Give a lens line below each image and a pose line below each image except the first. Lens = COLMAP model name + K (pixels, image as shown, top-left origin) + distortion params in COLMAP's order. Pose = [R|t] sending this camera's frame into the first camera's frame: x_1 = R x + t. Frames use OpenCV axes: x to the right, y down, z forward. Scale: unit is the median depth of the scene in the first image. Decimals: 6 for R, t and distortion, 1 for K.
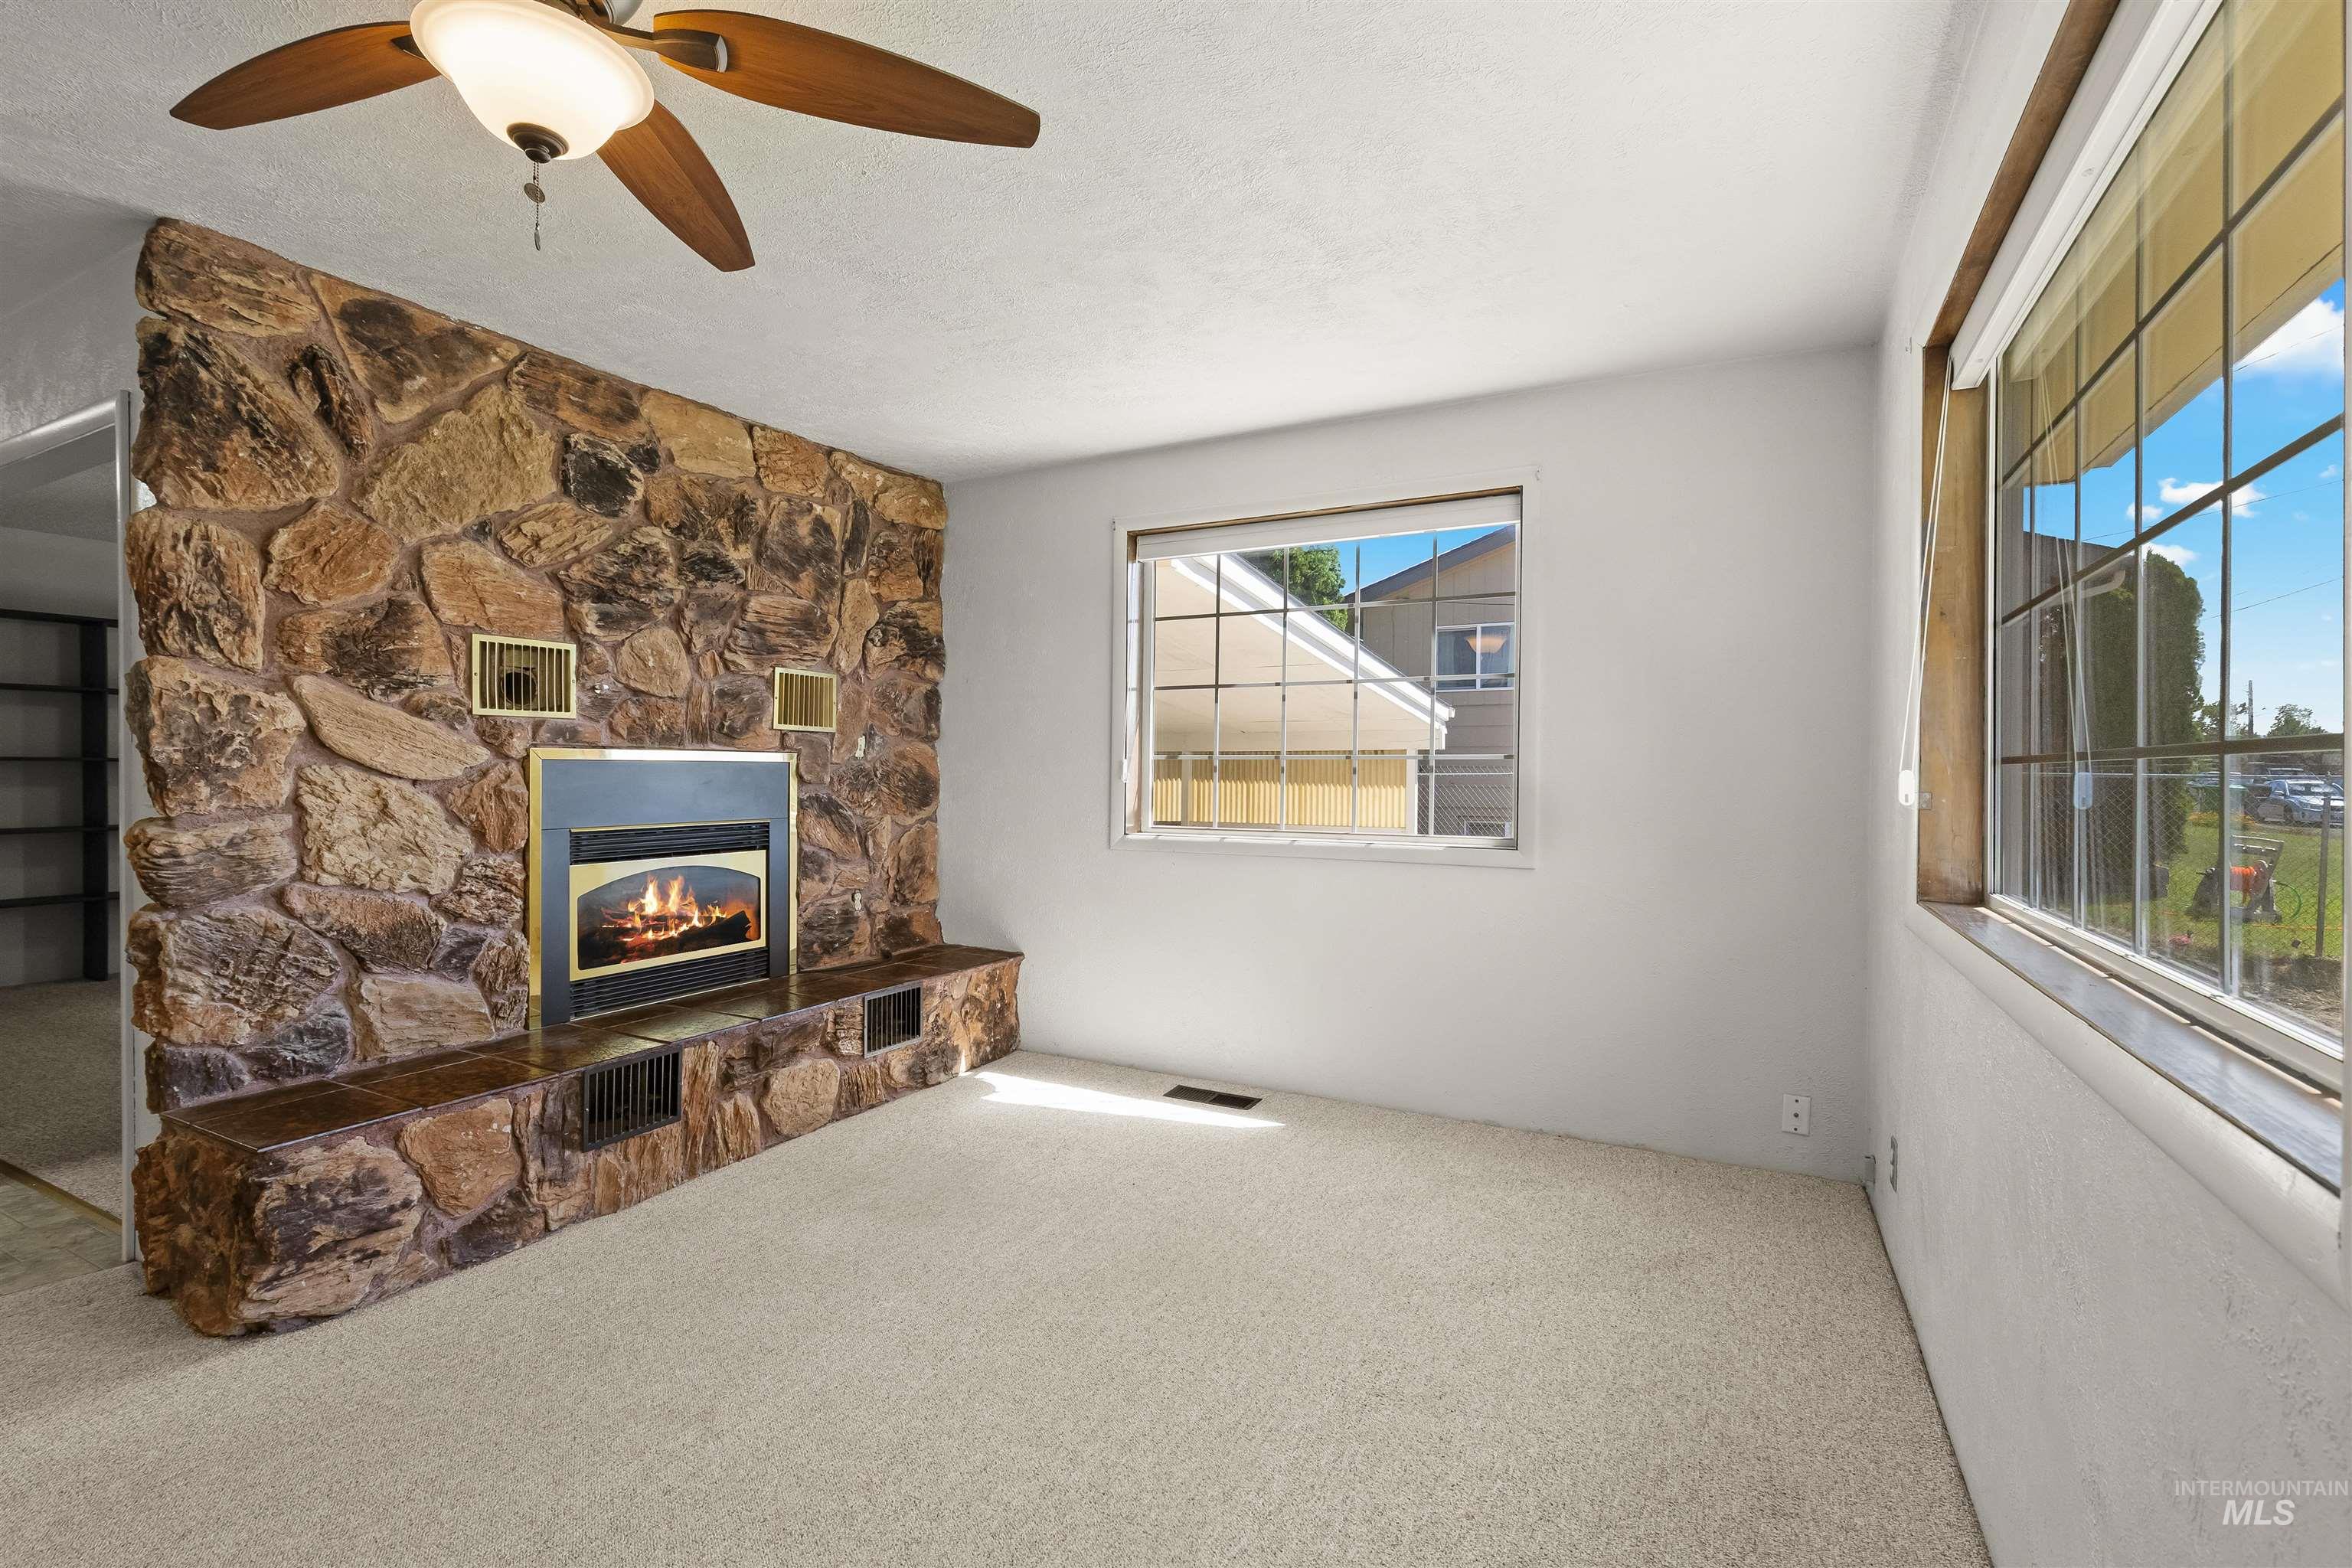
lens RADIAL K [[1064.8, 0, 1181.2], [0, 1064.8, 775.3], [0, 0, 1]] dist [-0.001756, 0.000191]
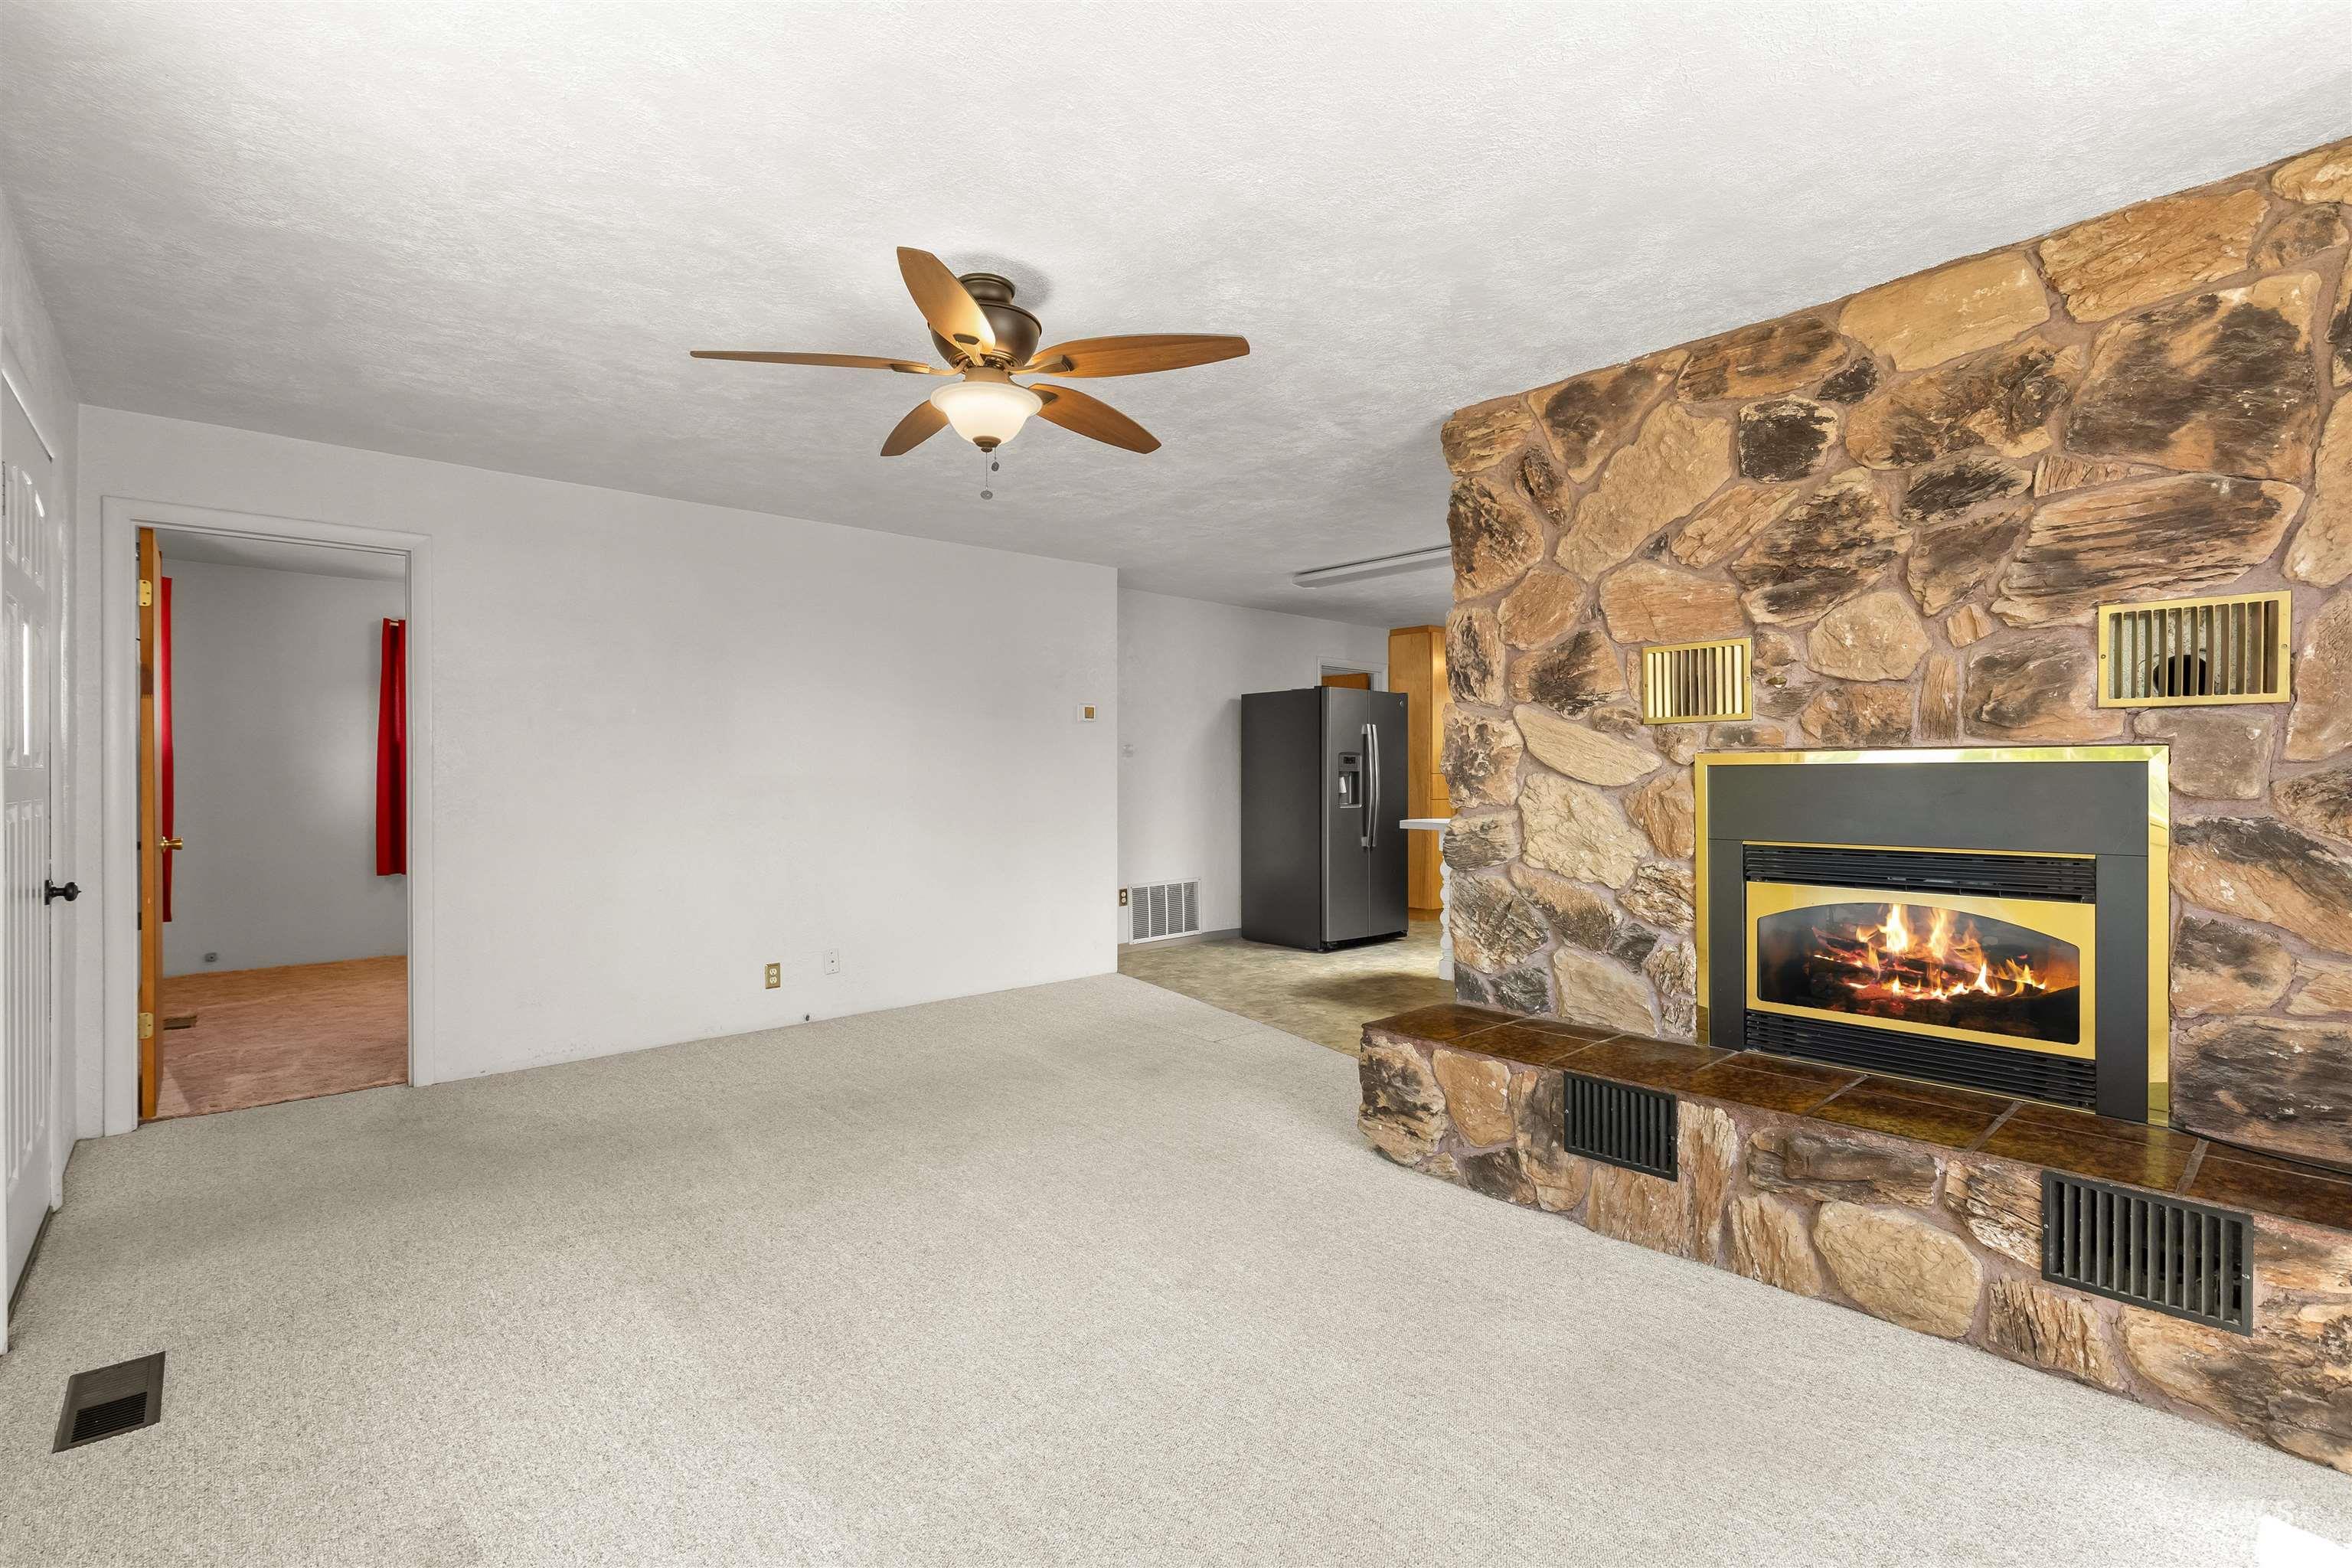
lens RADIAL K [[1064.8, 0, 1181.2], [0, 1064.8, 775.3], [0, 0, 1]] dist [-0.001756, 0.000191]
pose [[-0.345172, -0.003267, -0.938534, 0.470819], [-0.001831, 0.999994, -0.002808, -0.002510], [0.938538, 0.000749, -0.345176, 0.904094]]
